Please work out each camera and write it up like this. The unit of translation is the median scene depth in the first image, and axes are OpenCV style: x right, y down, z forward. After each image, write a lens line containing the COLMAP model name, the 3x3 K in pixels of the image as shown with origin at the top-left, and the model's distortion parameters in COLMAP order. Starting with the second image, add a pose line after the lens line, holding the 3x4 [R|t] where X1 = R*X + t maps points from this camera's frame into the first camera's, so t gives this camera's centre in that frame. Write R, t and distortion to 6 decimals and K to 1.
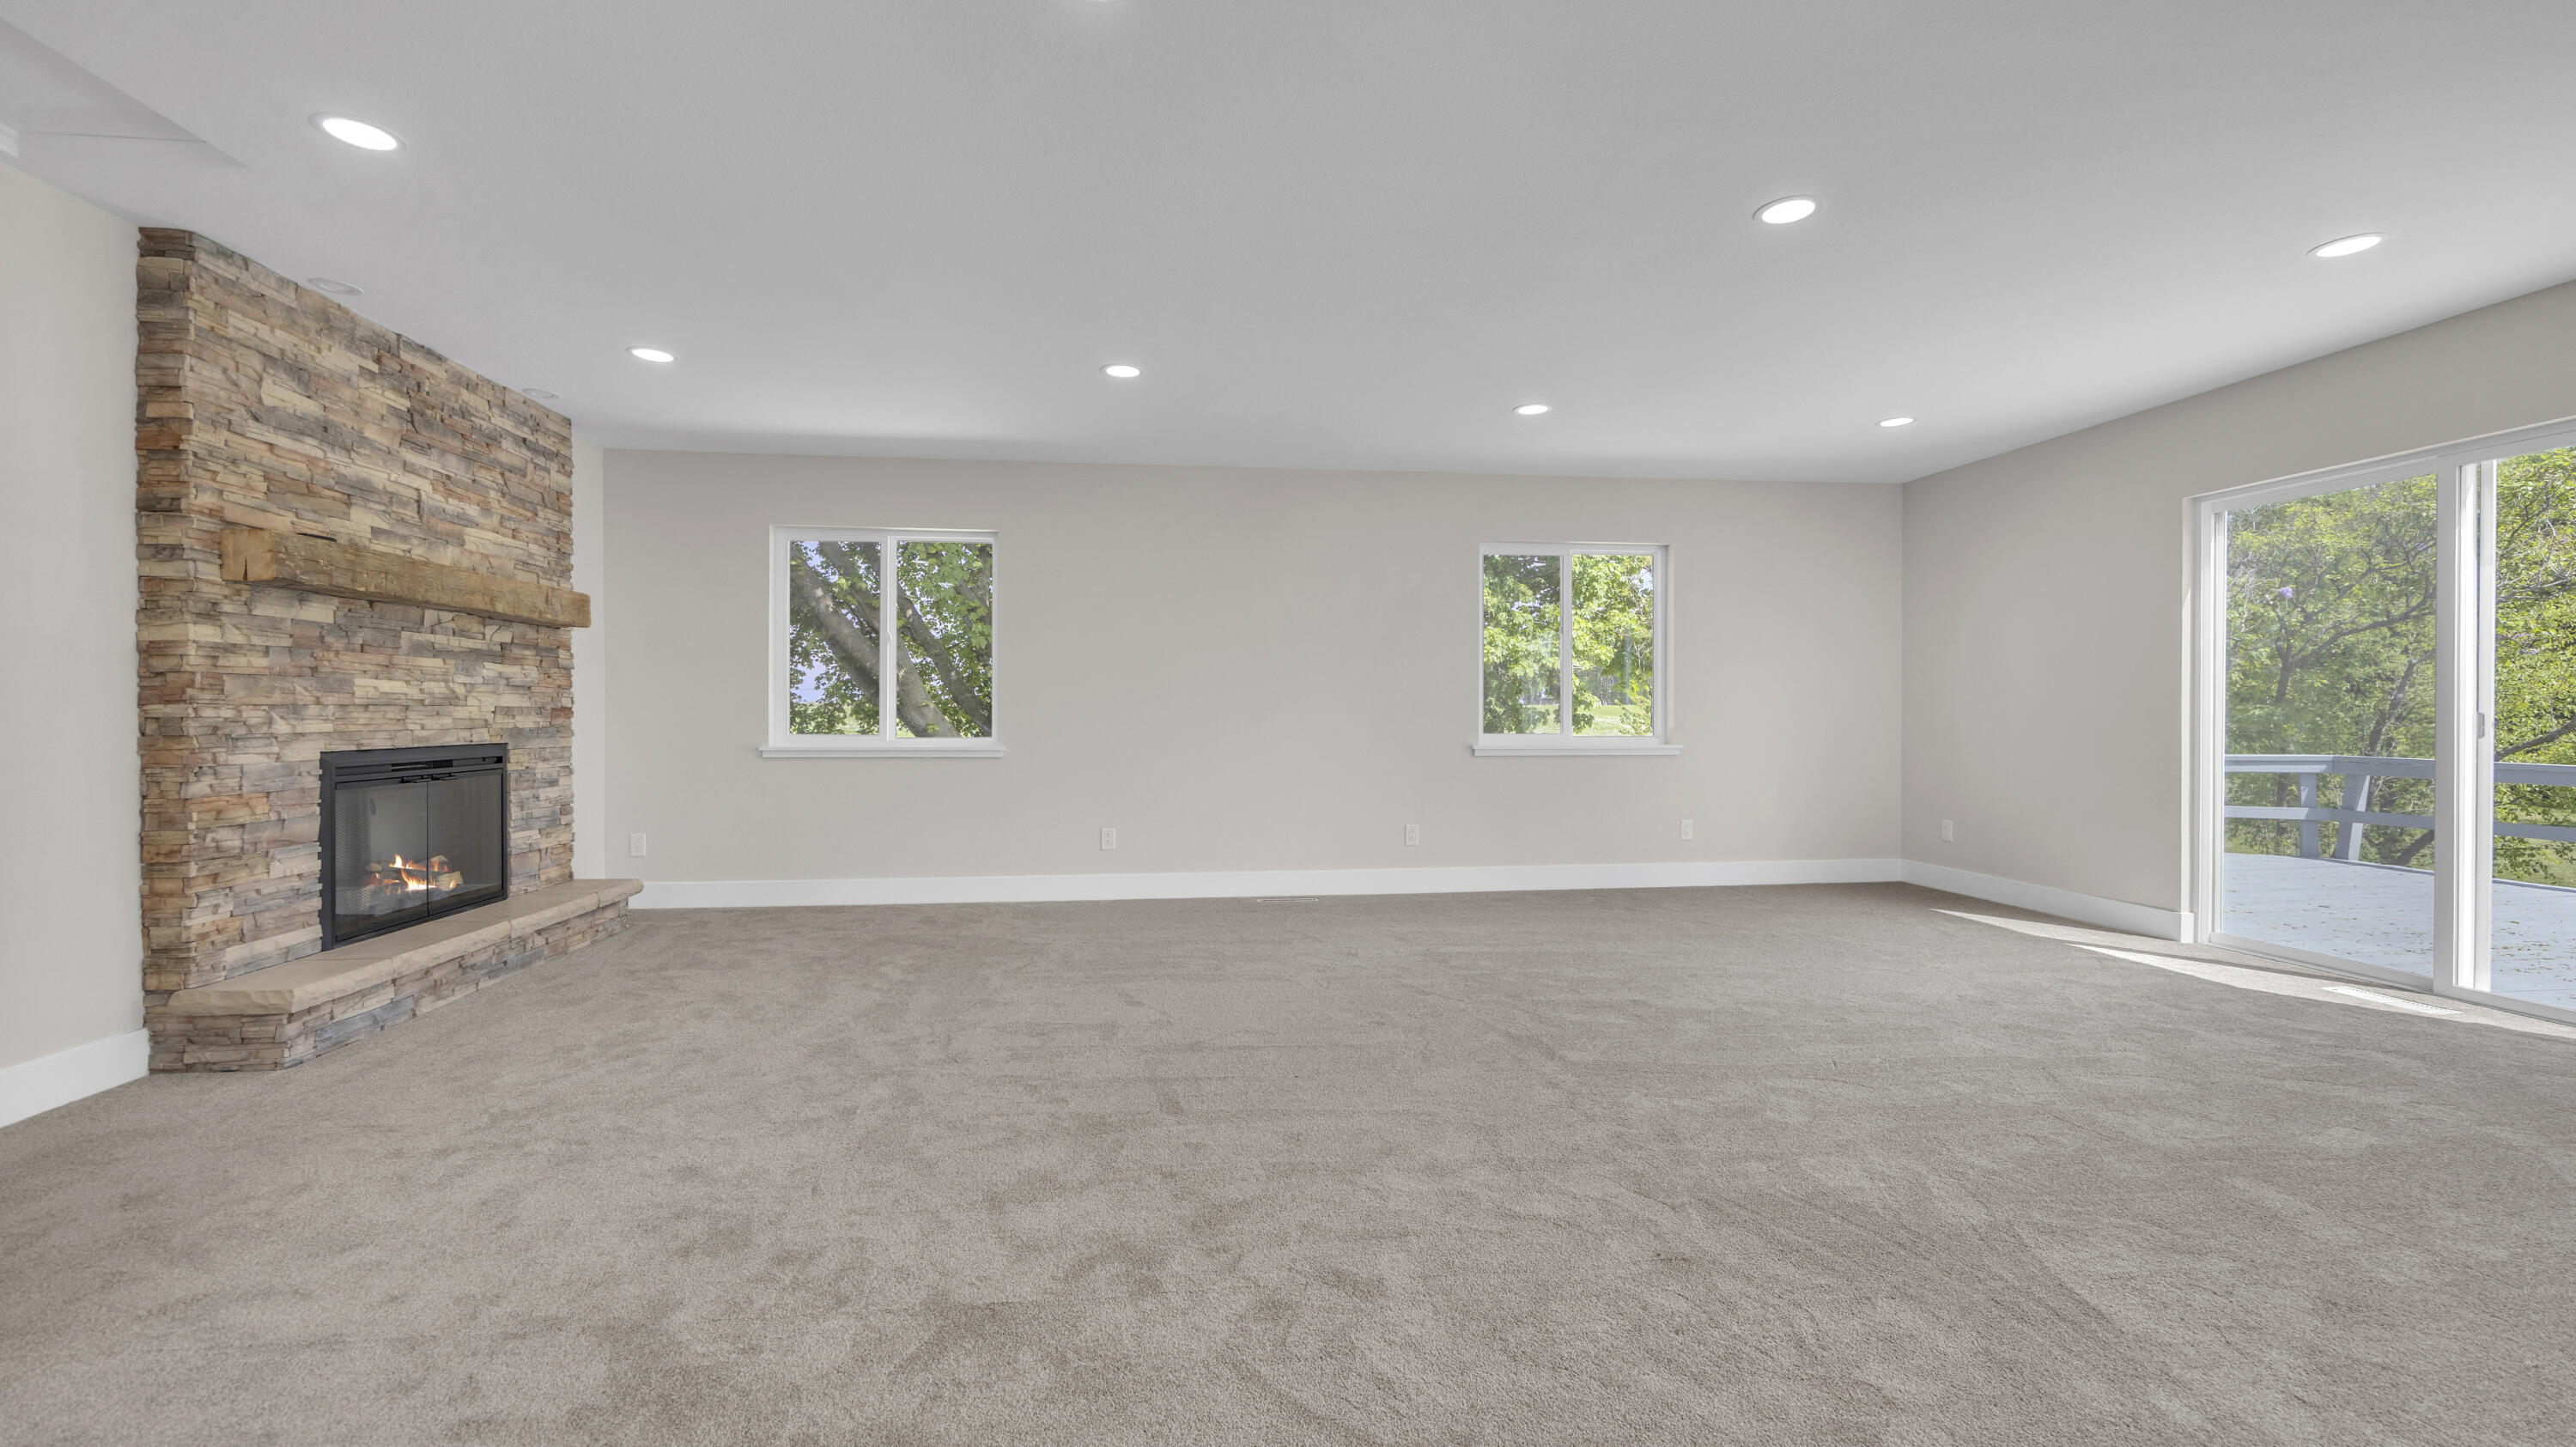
lens RADIAL K [[1039.6, 0, 1288.0], [0, 1039.6, 723.5], [0, 0, 1]] dist [-0.001879, -0.000302]
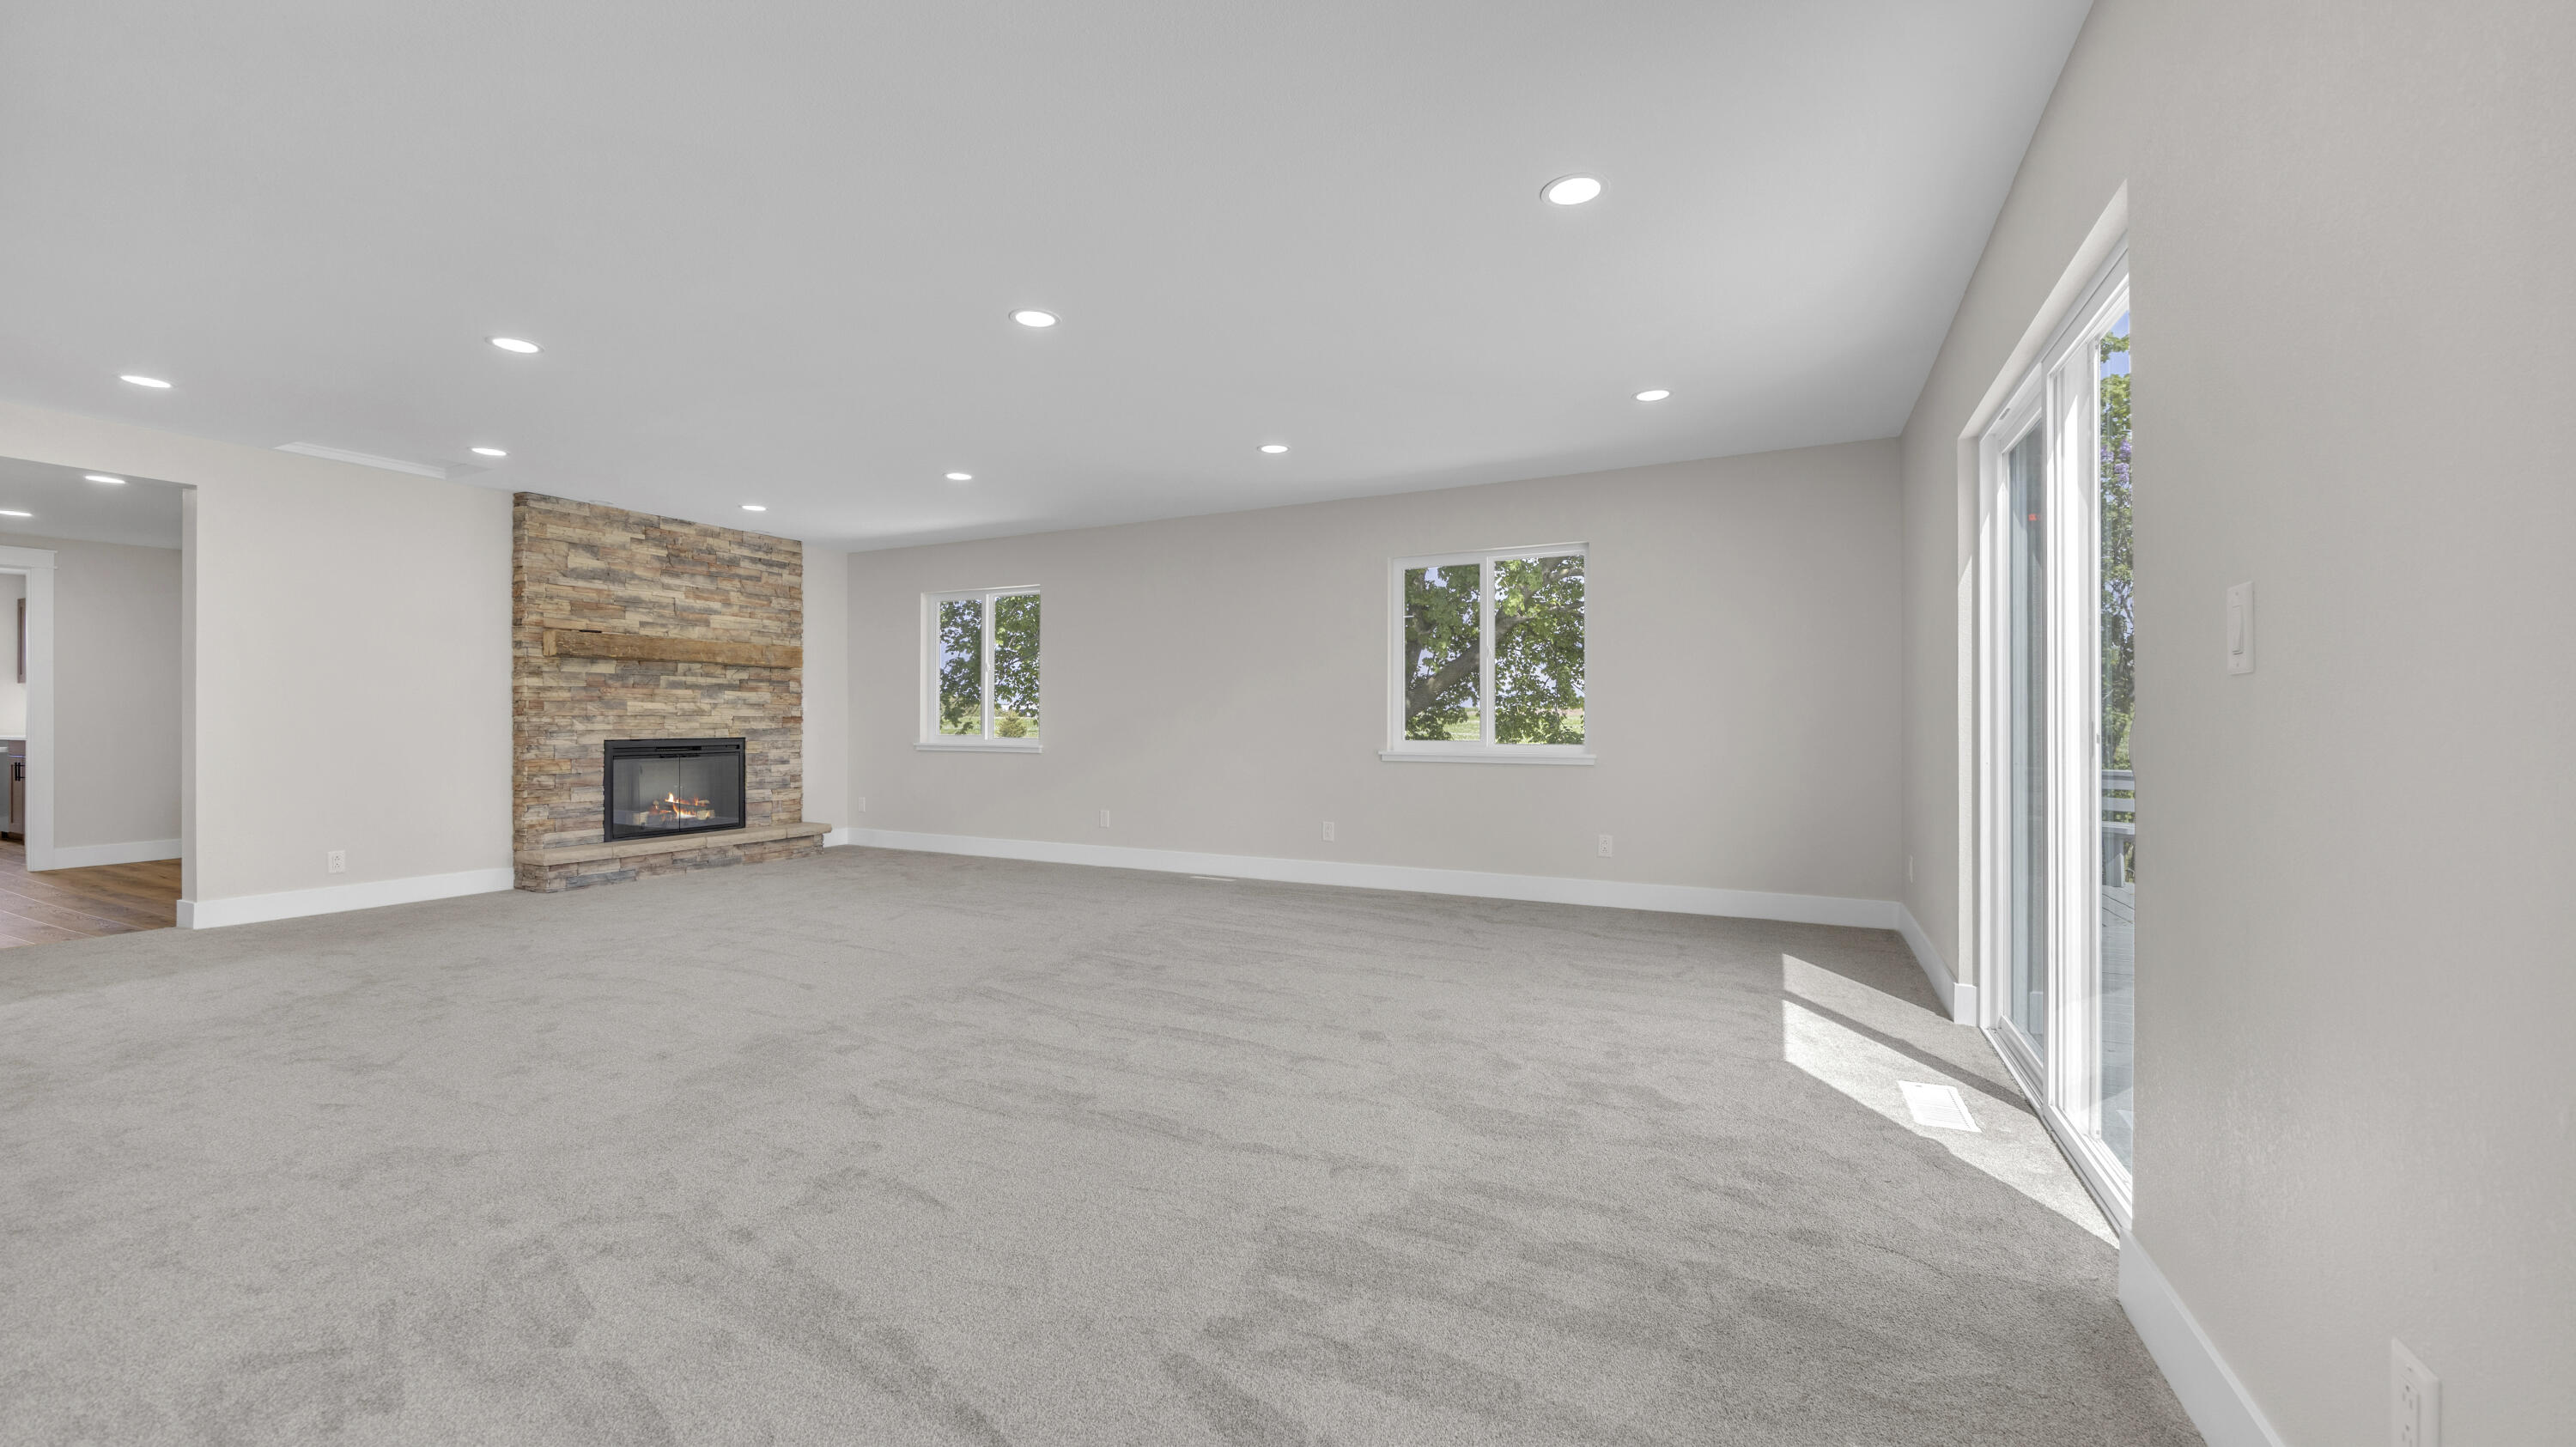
lens RADIAL K [[1039.6, 0, 1288.0], [0, 1039.6, 723.5], [0, 0, 1]] dist [-0.001879, -0.000302]
pose [[0.824963, 0.002197, -0.565183, 1.120965], [-0.006543, 0.999963, -0.005663, -0.000493], [0.565149, 0.008370, 0.824946, 0.104761]]
